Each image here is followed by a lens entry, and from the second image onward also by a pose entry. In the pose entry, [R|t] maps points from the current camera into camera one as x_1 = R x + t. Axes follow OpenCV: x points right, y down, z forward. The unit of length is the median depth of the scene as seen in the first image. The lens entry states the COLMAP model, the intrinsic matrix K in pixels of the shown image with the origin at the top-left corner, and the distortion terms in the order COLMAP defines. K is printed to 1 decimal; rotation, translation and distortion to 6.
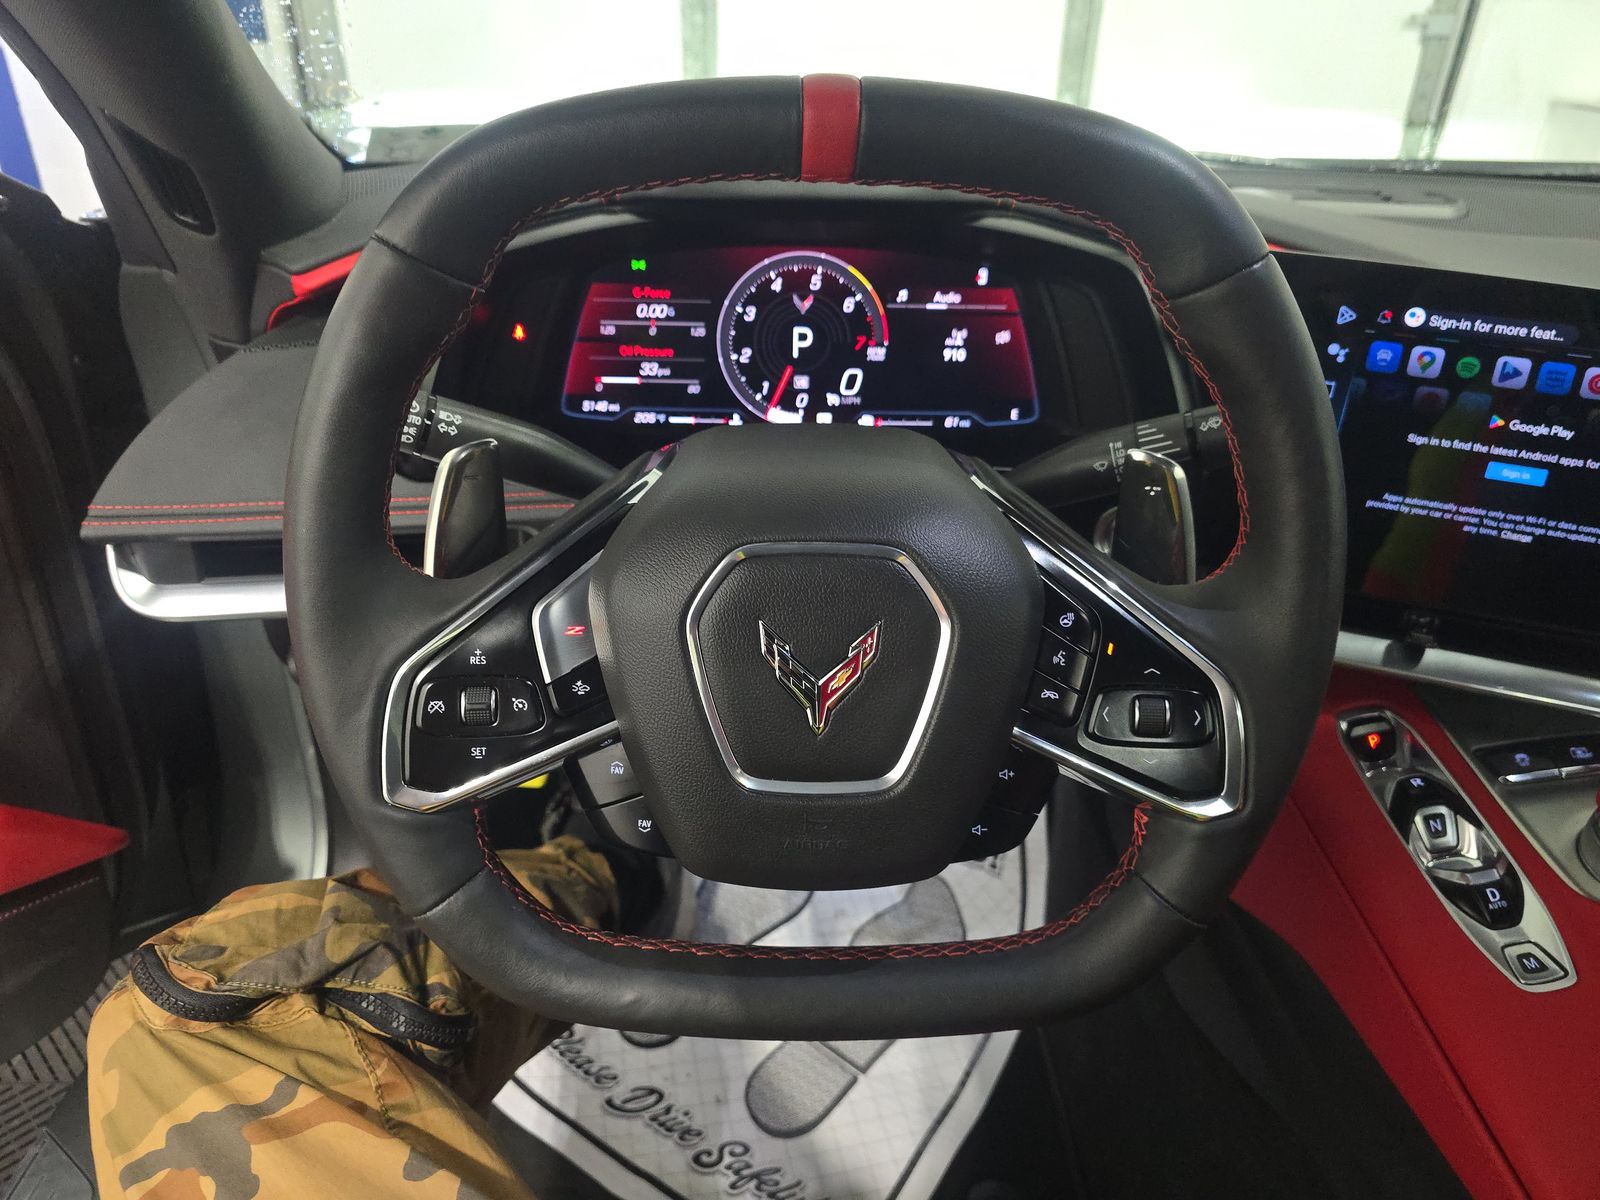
lens RADIAL K [[1078.2, 0, 675.1], [0, 1078.2, 613.9], [0, 0, 1]] dist [0.043064, -0.041536]
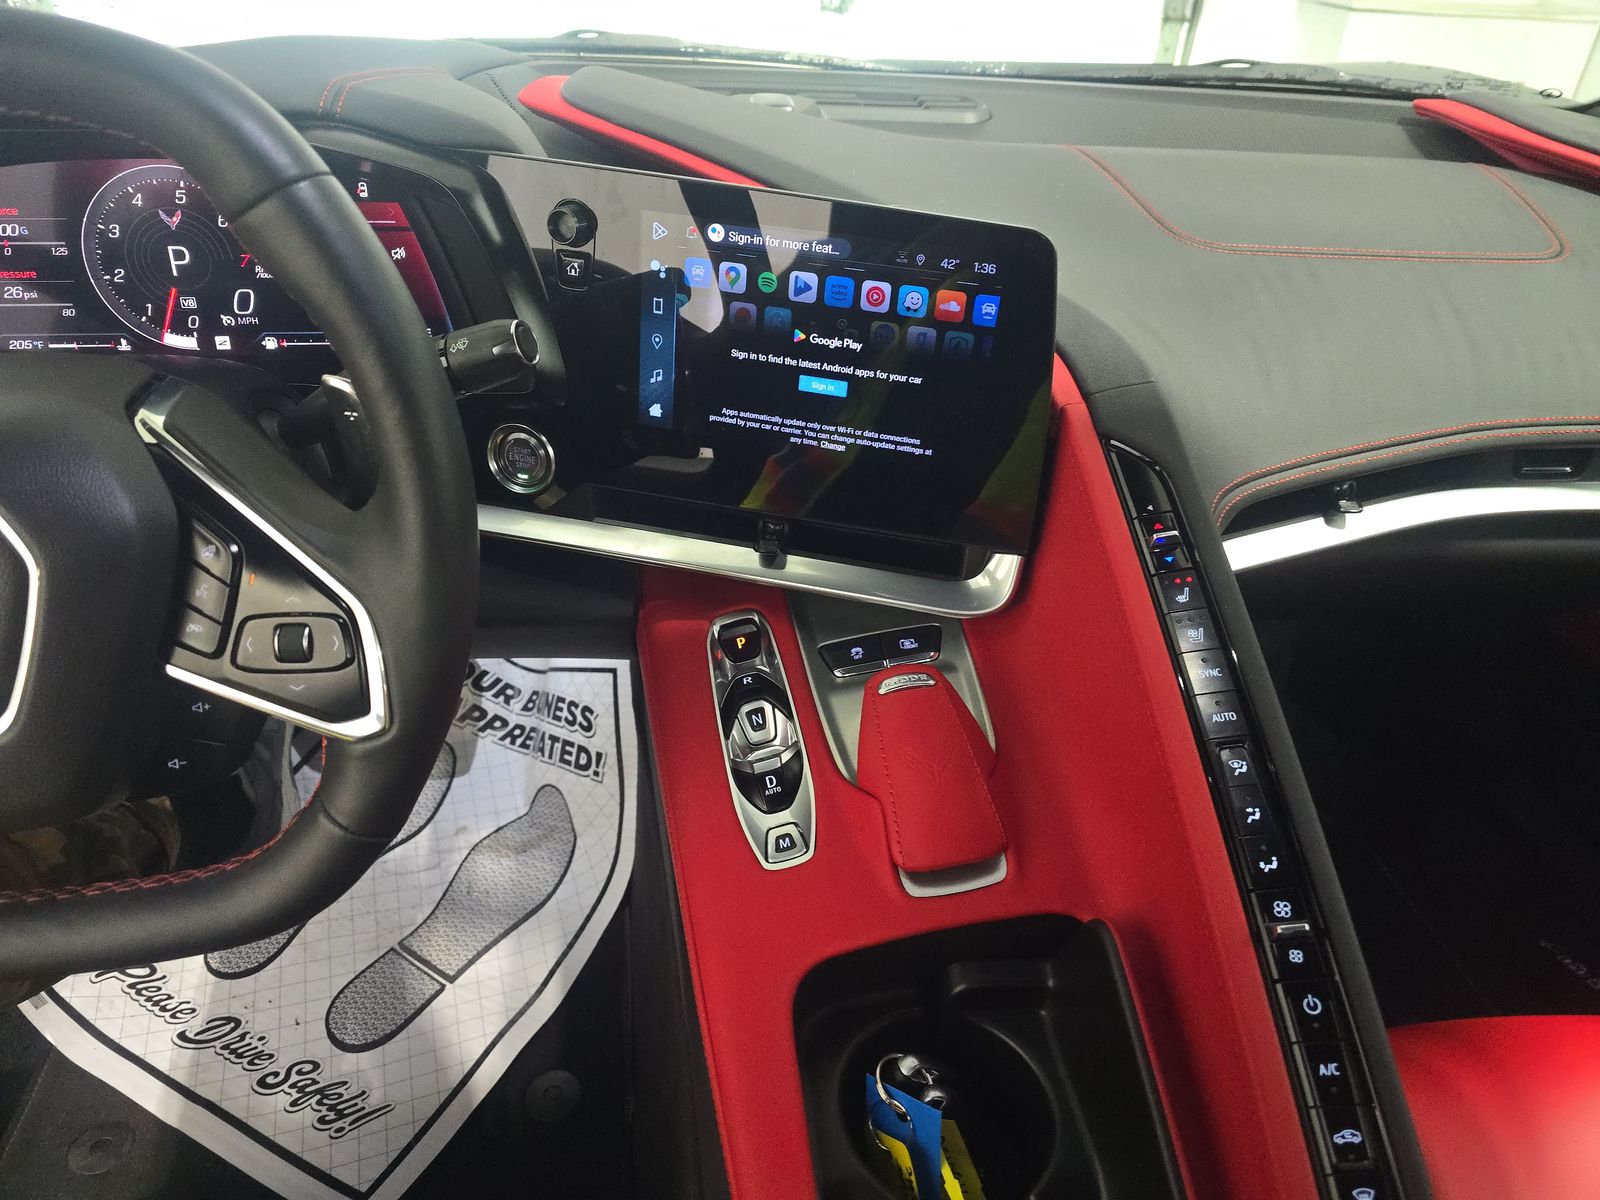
lens RADIAL K [[1078.2, 0, 805.7], [0, 1078.2, 615.6], [0, 0, 1]] dist [0.043064, -0.041536]
pose [[0.992217, -0.053428, 0.112478, 0.590781], [0.043552, 0.995123, 0.088507, -0.000759], [-0.116659, -0.082919, 0.989705, -0.045613]]
